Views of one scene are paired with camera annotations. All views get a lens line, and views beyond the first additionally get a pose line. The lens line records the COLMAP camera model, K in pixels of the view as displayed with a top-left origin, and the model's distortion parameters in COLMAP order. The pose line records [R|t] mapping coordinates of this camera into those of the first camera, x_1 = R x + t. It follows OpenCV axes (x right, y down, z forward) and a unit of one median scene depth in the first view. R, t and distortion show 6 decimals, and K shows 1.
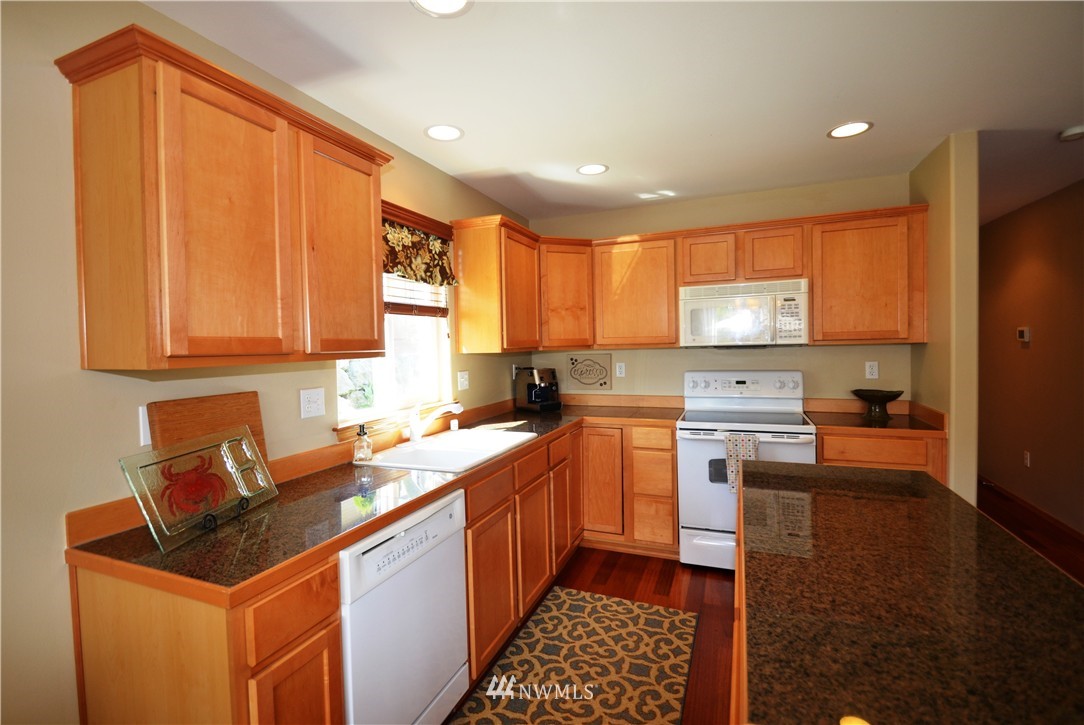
lens RADIAL K [[494.7, 0, 528.2], [0, 494.7, 356.0], [0, 0, 1]] dist [0.015430, -0.016852]
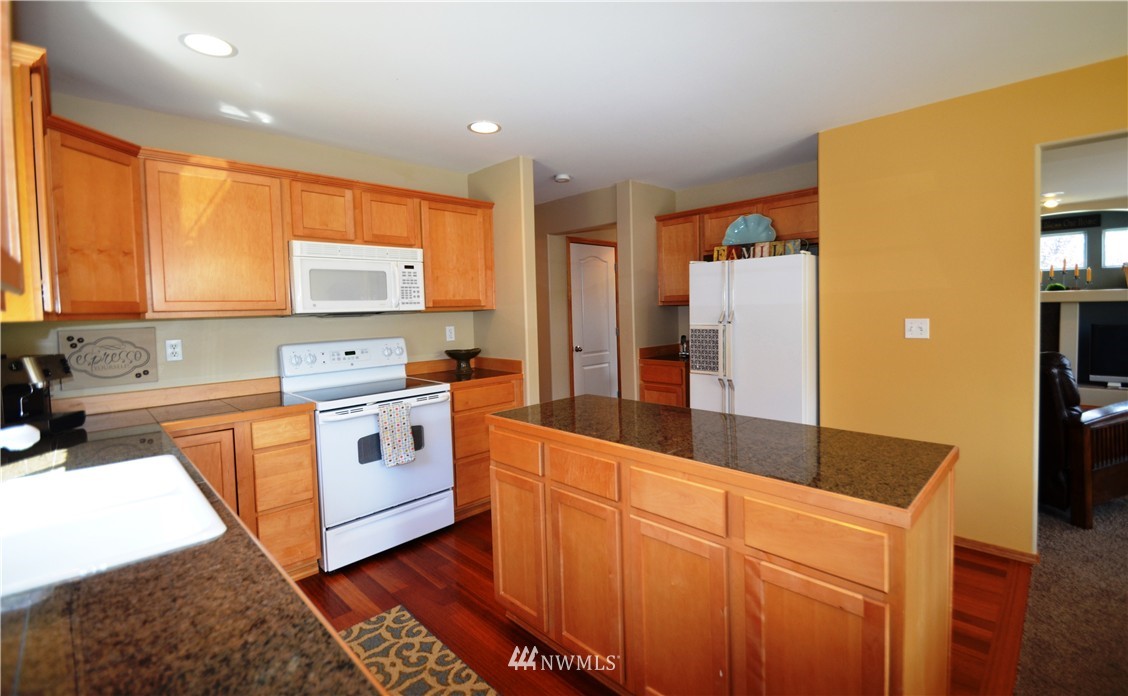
lens RADIAL K [[496.4, 0, 583.4], [0, 496.4, 329.7], [0, 0, 1]] dist [0.020614, -0.018161]
pose [[0.367364, -0.027292, 0.929677, -0.330962], [0.040920, 0.999076, 0.013160, 0.018557], [-0.929177, 0.033208, 0.368141, 0.307322]]
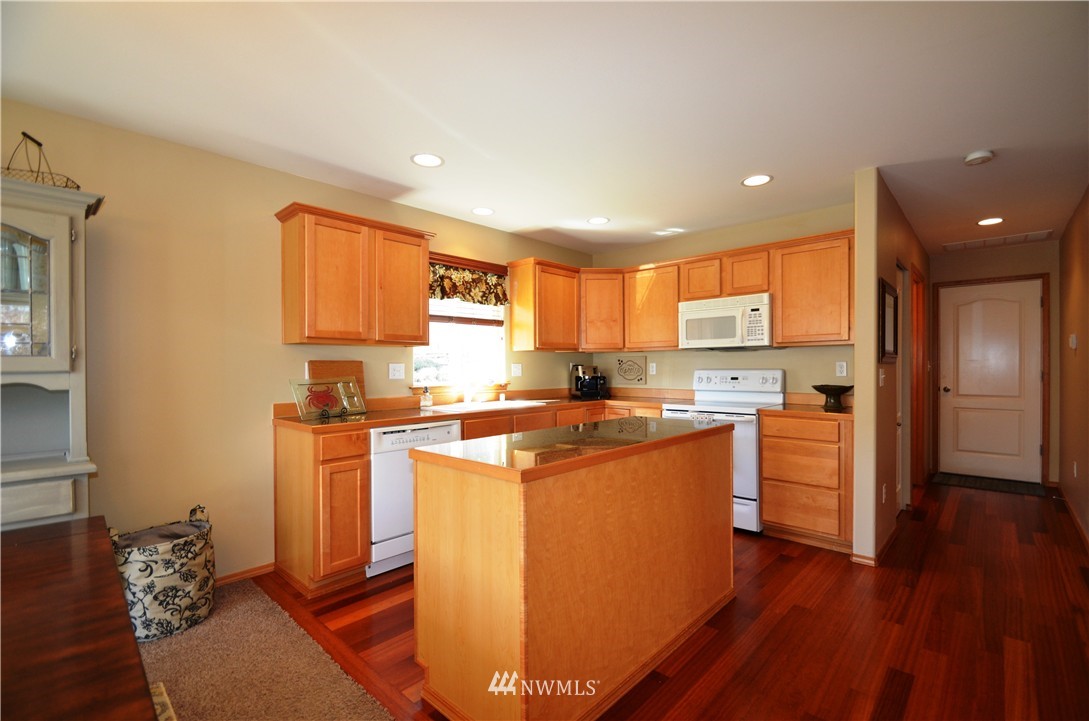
lens RADIAL K [[476.1, 0, 559.3], [0, 476.1, 367.9], [0, 0, 1]] dist [0.016163, -0.017217]
pose [[0.942672, 0.019255, -0.333164, 0.501488], [-0.024366, 0.999641, -0.011168, 0.061613], [0.332830, 0.018646, 0.942803, -0.318459]]
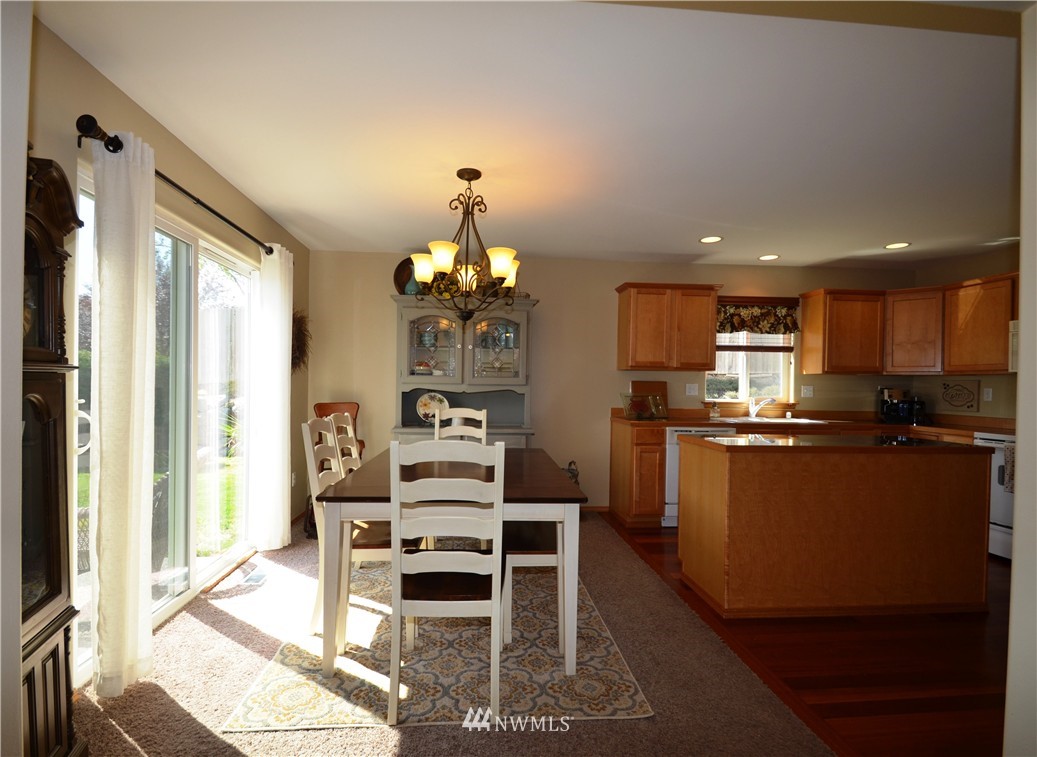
lens RADIAL K [[512.7, 0, 508.2], [0, 512.7, 389.5], [0, 0, 1]] dist [0.004151, -0.000394]
pose [[0.461246, 0.040692, -0.886339, 0.976236], [-0.048090, 0.998626, 0.020821, 0.060217], [0.885968, 0.033020, 0.462569, -0.682532]]
